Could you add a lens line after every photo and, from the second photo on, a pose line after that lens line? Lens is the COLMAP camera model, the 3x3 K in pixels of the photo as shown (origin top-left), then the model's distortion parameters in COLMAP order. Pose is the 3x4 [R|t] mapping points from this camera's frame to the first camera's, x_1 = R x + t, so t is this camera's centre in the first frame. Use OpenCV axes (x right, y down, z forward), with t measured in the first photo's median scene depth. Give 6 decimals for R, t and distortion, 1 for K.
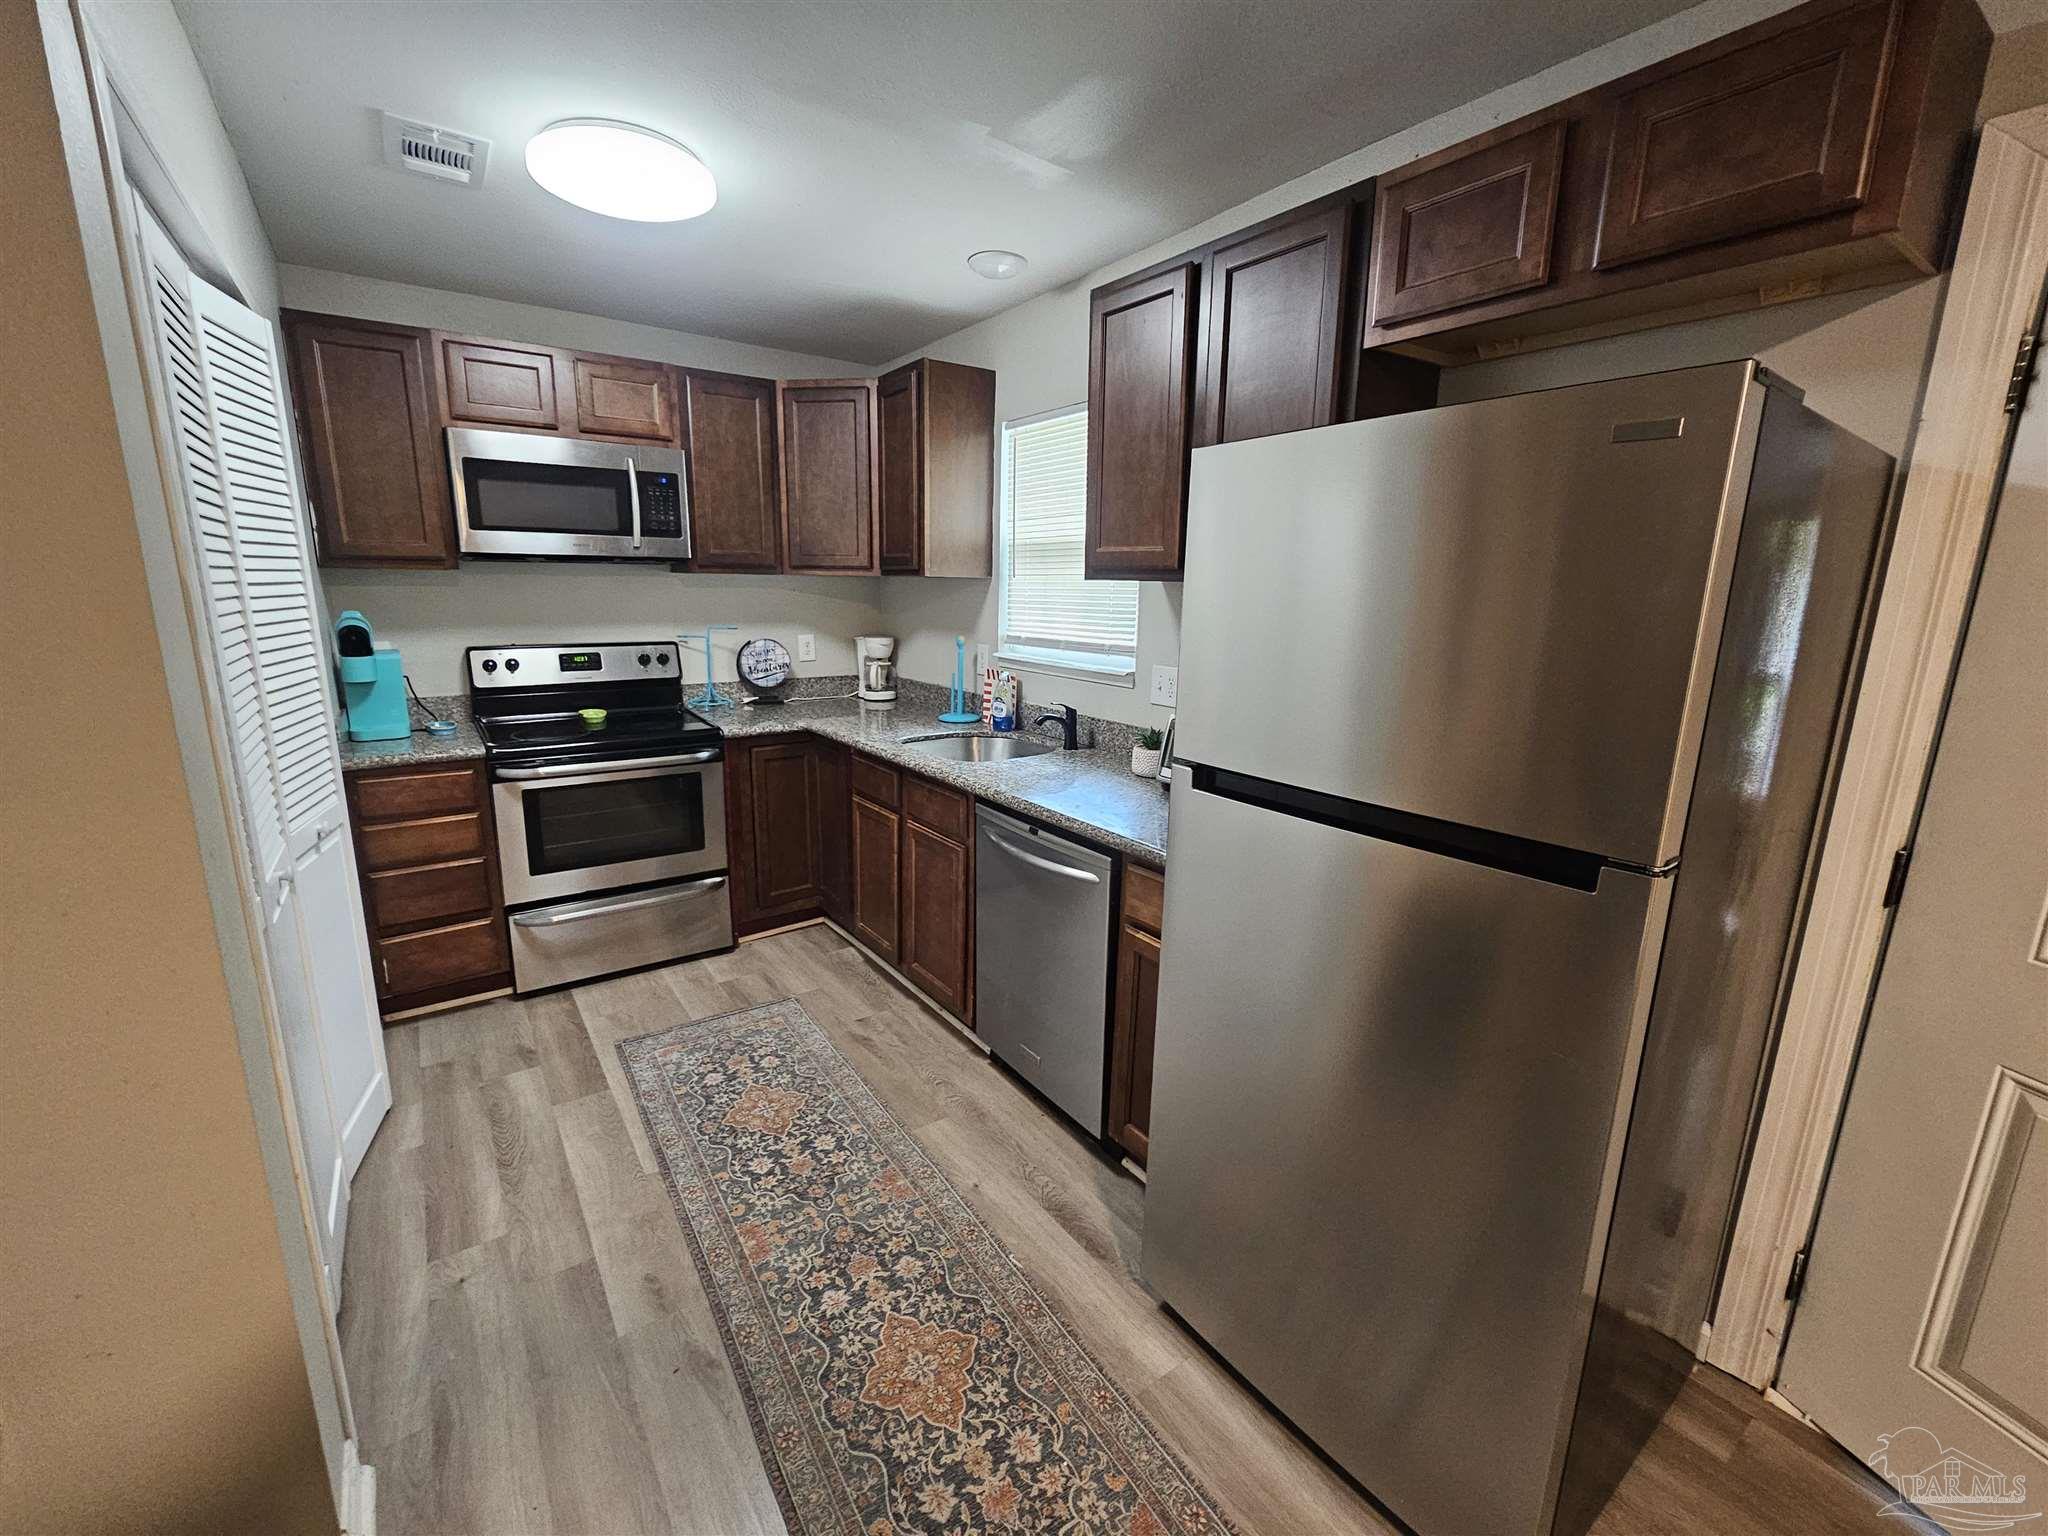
lens RADIAL K [[838.9, 0, 1019.9], [0, 838.9, 758.0], [0, 0, 1]] dist [-0.000785, 0.001060]
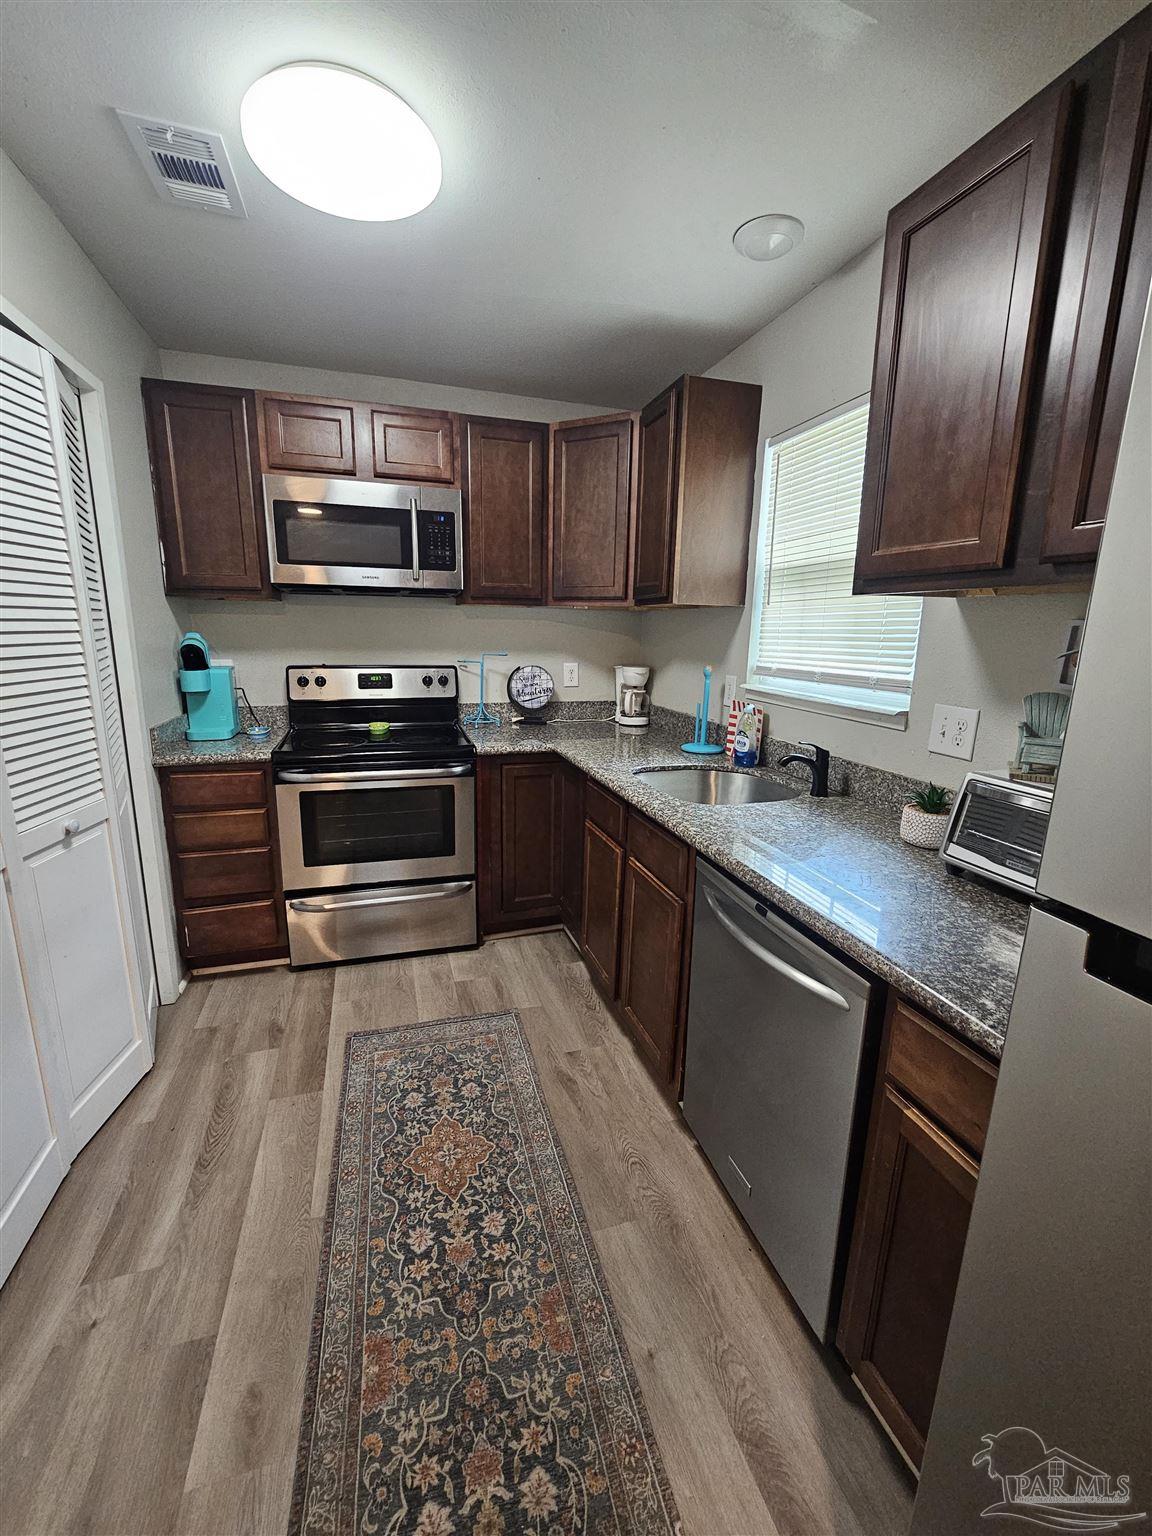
lens RADIAL K [[629.2, 0, 574.6], [0, 629.2, 761.1], [0, 0, 1]] dist [-0.000785, 0.001060]
pose [[0.949594, 0.067786, -0.306065, 0.017110], [-0.068701, 0.997607, 0.007793, -0.035677], [0.305861, 0.013627, 0.951979, 0.307406]]
